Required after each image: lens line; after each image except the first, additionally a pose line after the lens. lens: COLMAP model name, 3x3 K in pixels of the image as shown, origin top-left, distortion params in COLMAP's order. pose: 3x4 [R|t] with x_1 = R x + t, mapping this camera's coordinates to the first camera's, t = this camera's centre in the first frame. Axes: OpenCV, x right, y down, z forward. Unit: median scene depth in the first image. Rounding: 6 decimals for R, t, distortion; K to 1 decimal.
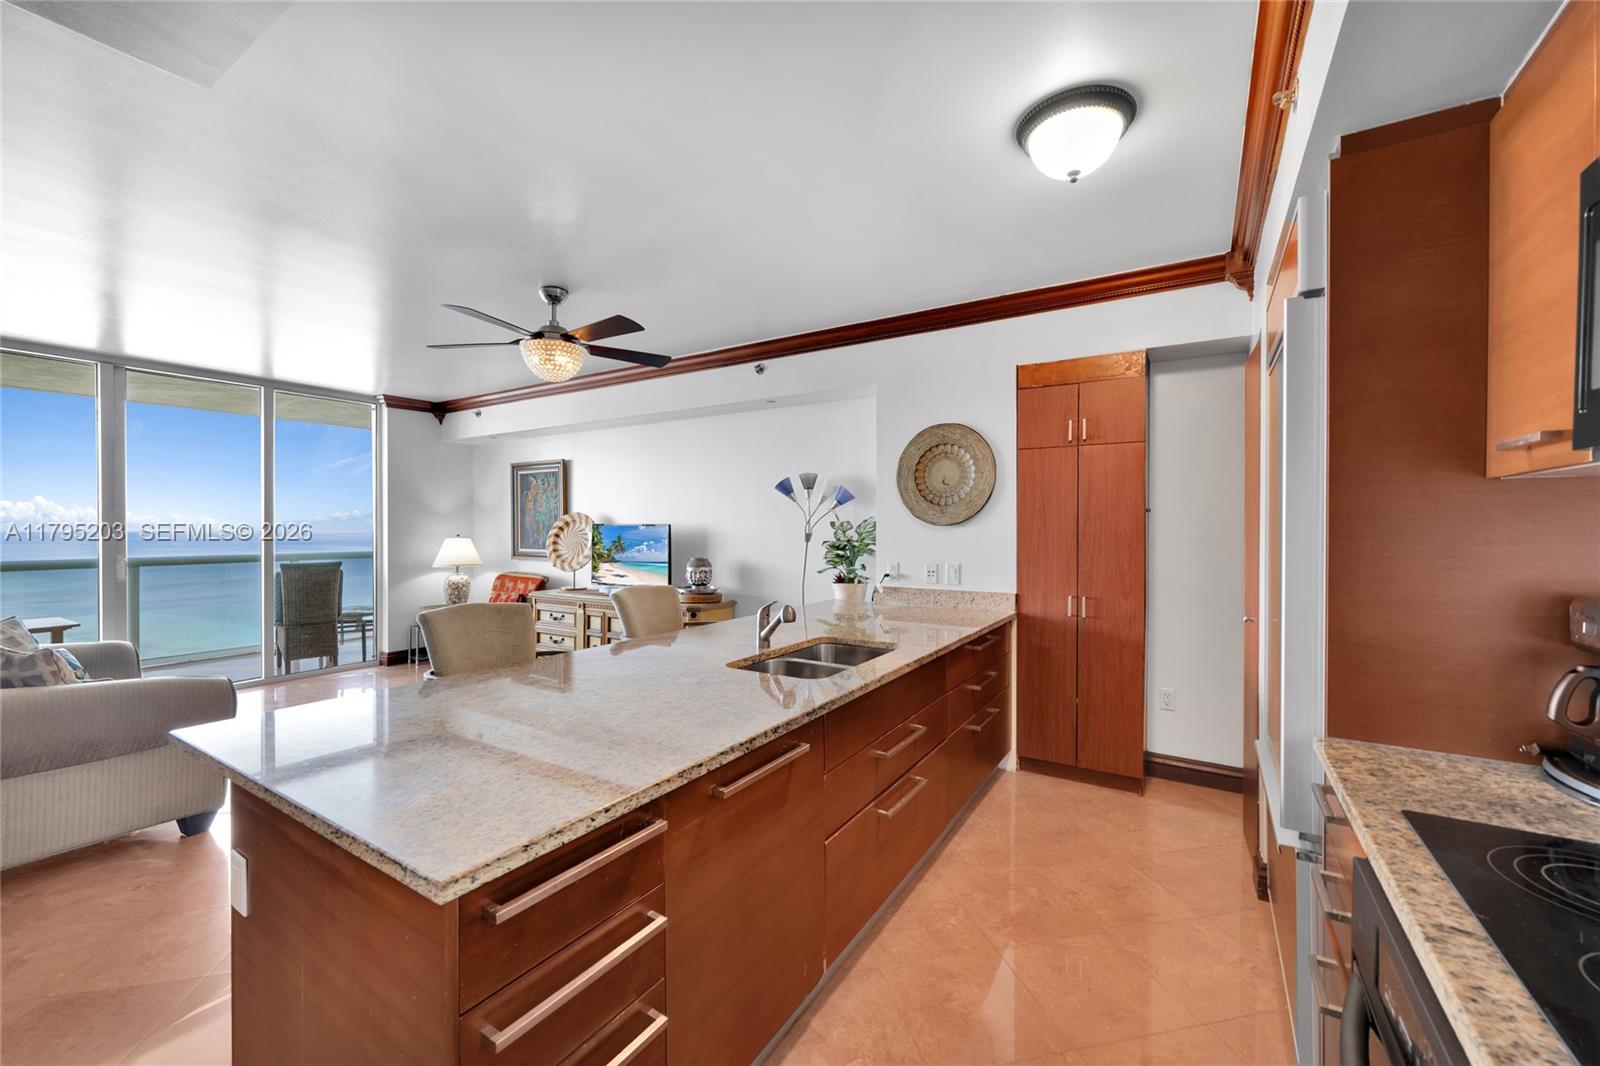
lens RADIAL K [[633.3, 0, 795.1], [0, 633.3, 530.7], [0, 0, 1]] dist [-0.000379, -0.000110]
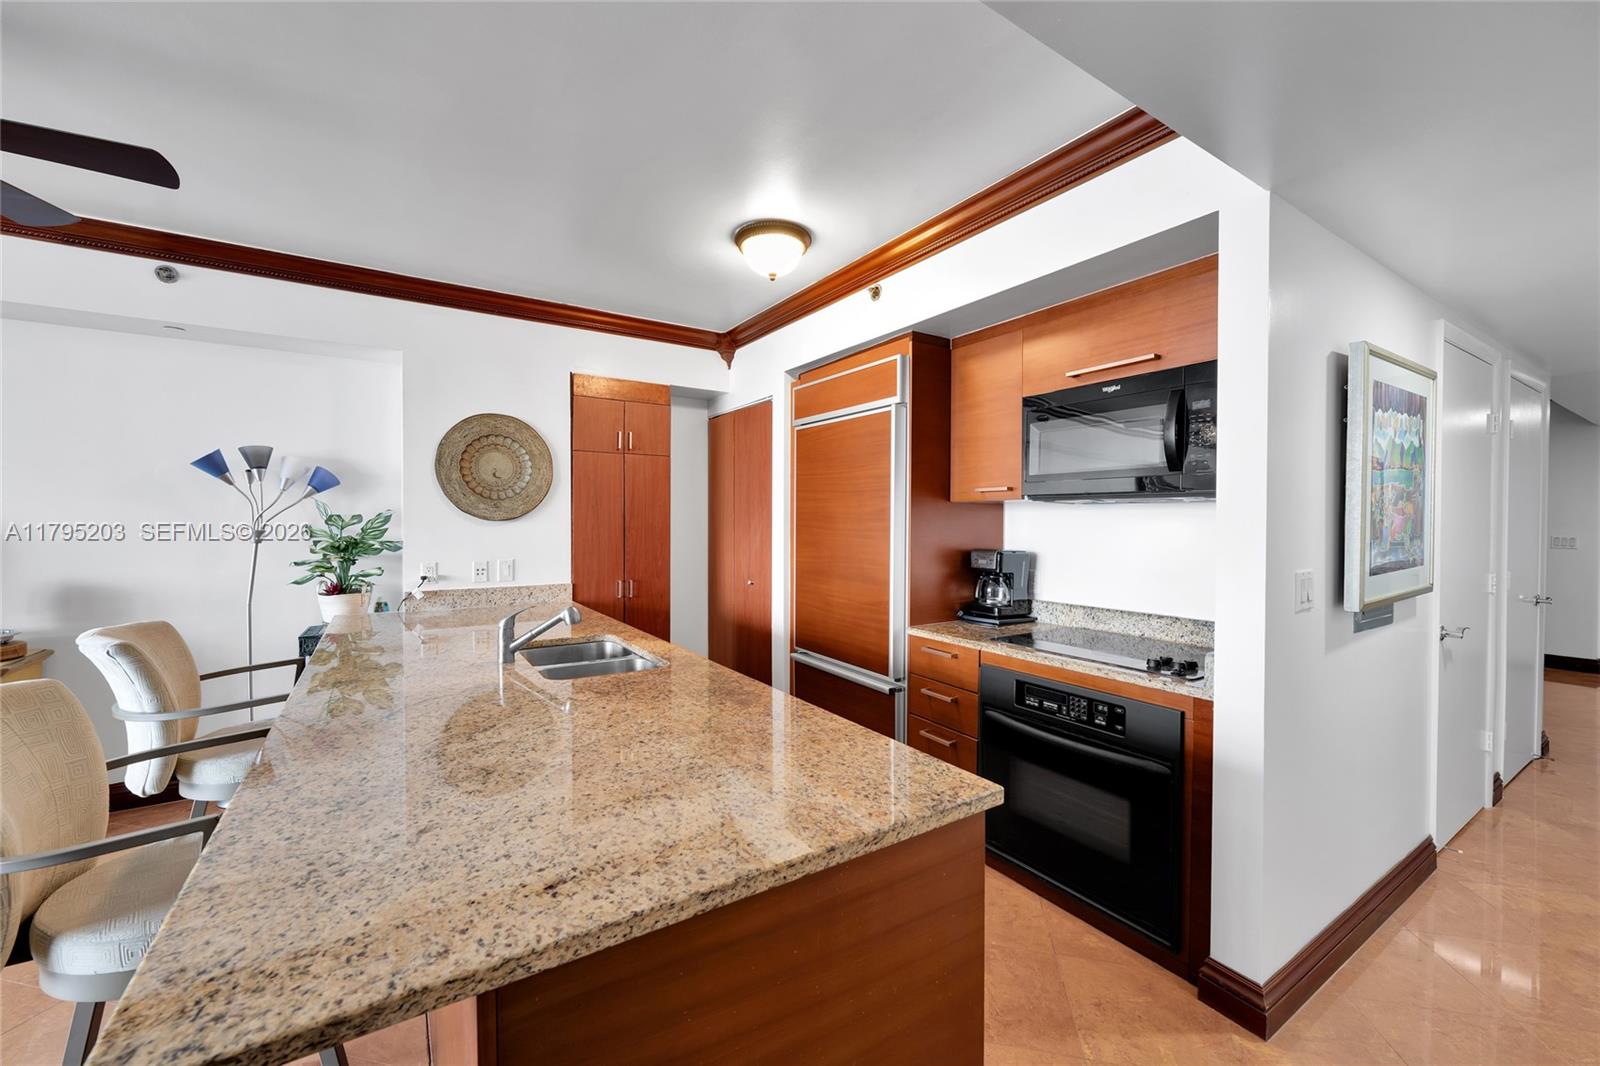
lens RADIAL K [[633.3, 0, 795.1], [0, 633.3, 530.7], [0, 0, 1]] dist [-0.000379, -0.000110]
pose [[0.417052, -0.012262, 0.908800, -0.432098], [0.004433, 0.999925, 0.011457, -0.001679], [-0.908872, -0.000749, 0.417075, 0.184174]]
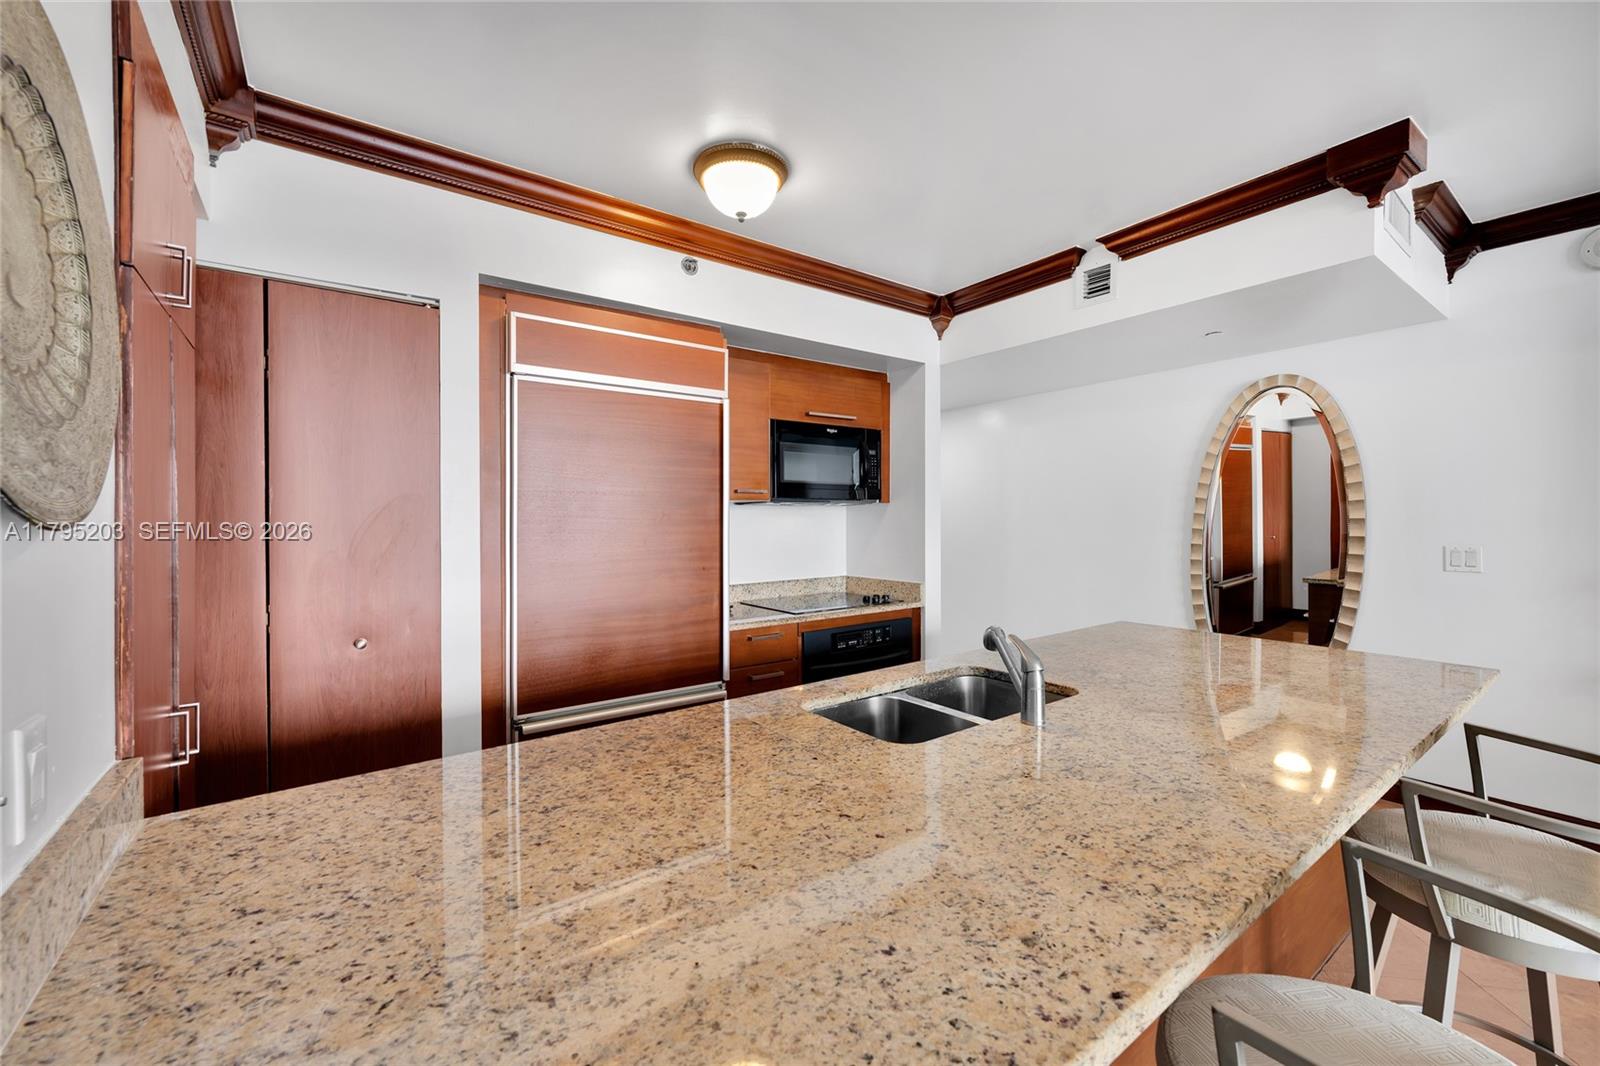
lens RADIAL K [[648.1, 0, 804.3], [0, 648.1, 514.4], [0, 0, 1]] dist [-0.000778, 0.015060]
pose [[-0.935487, 0.006404, 0.353303, -0.047308], [0.007474, 0.999971, 0.001663, -0.008775], [-0.353282, 0.004197, -0.935507, 1.076240]]
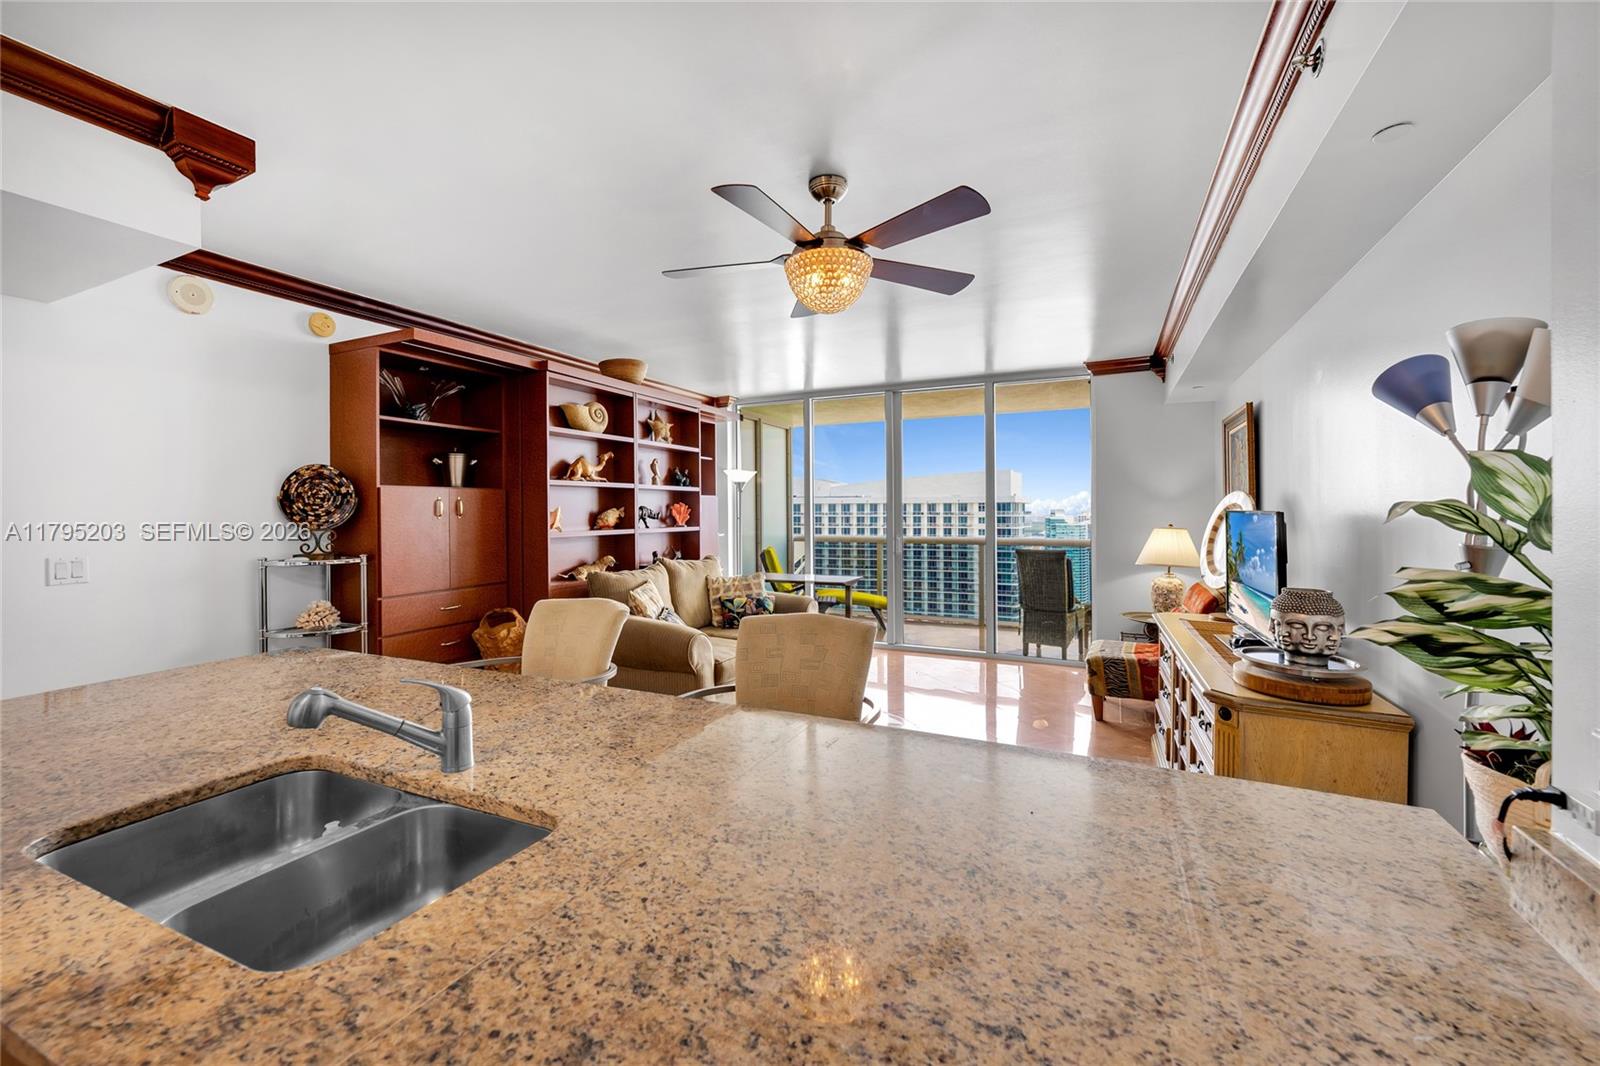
lens RADIAL K [[644.8, 0, 796.5], [0, 644.8, 517.4], [0, 0, 1]] dist [-0.000094, -0.000171]
pose [[0.119059, 0.003771, -0.992880, 0.308875], [0.001284, 0.999991, 0.003952, -0.005096], [0.992886, -0.001746, 0.119054, 0.779784]]
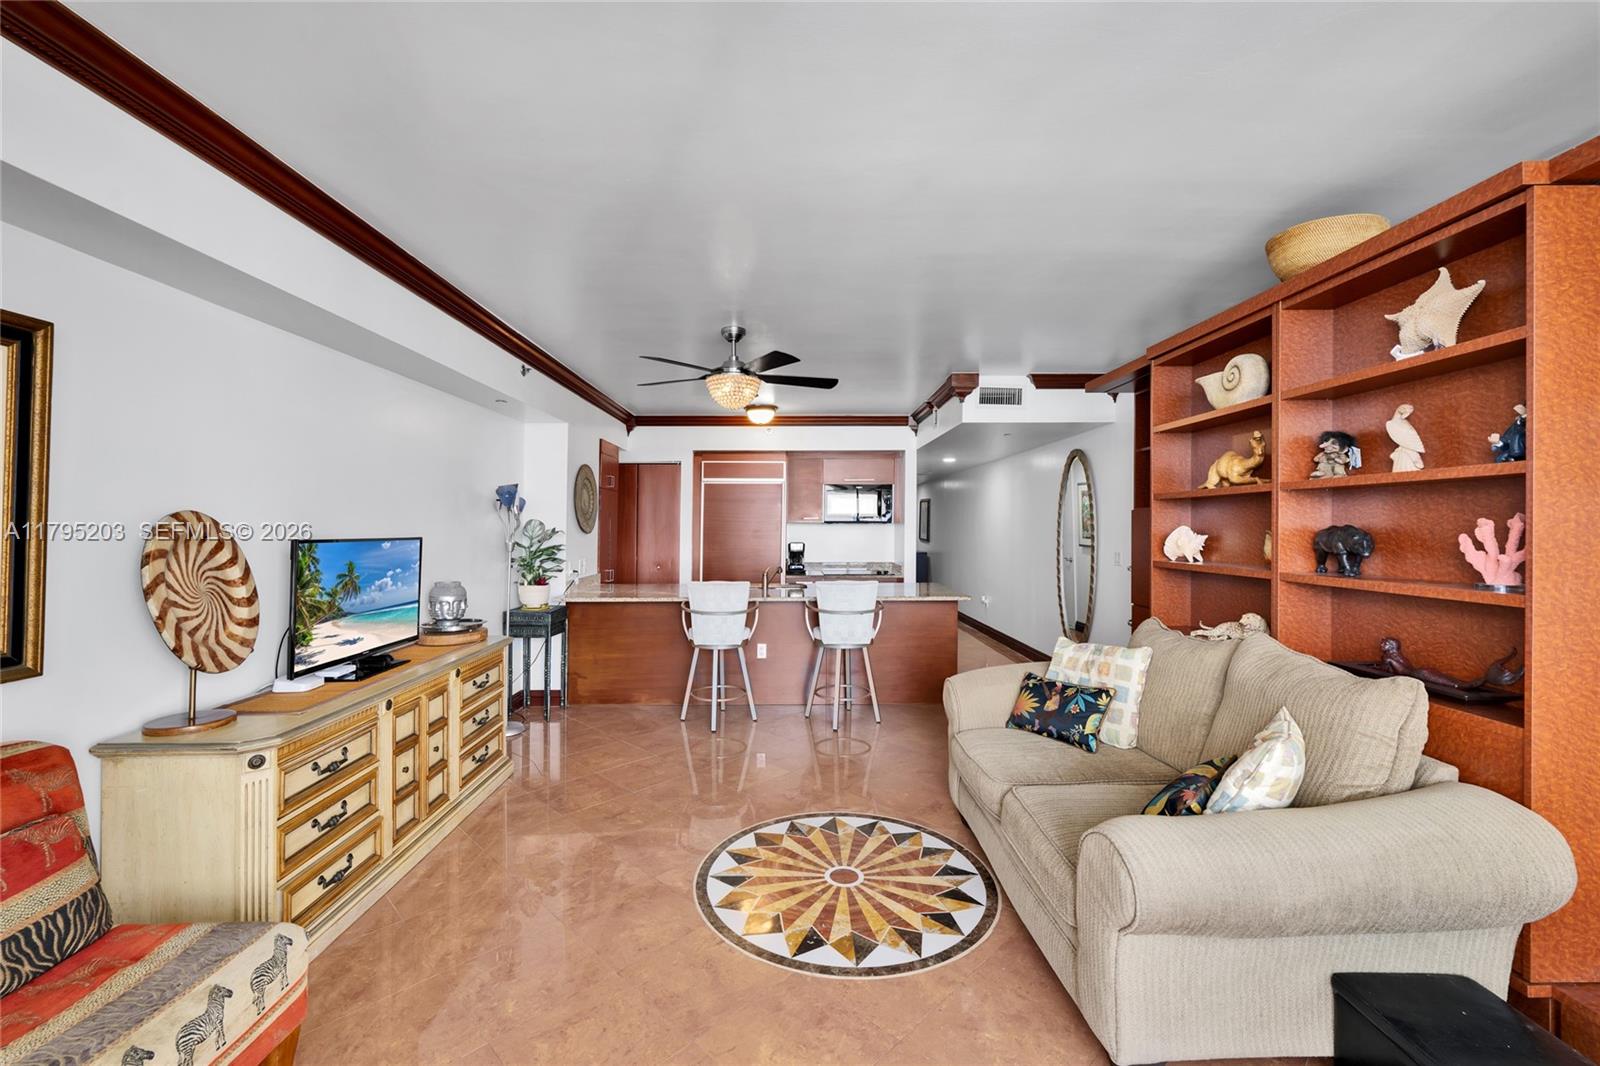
lens RADIAL K [[650.9, 0, 781.8], [0, 650.9, 531.8], [0, 0, 1]] dist [0.000151, -0.000038]
pose [[-0.520611, -0.006229, 0.853771, -1.270094], [0.014172, 0.999773, 0.015935, -0.027976], [-0.853676, 0.020396, -0.520405, 1.359266]]
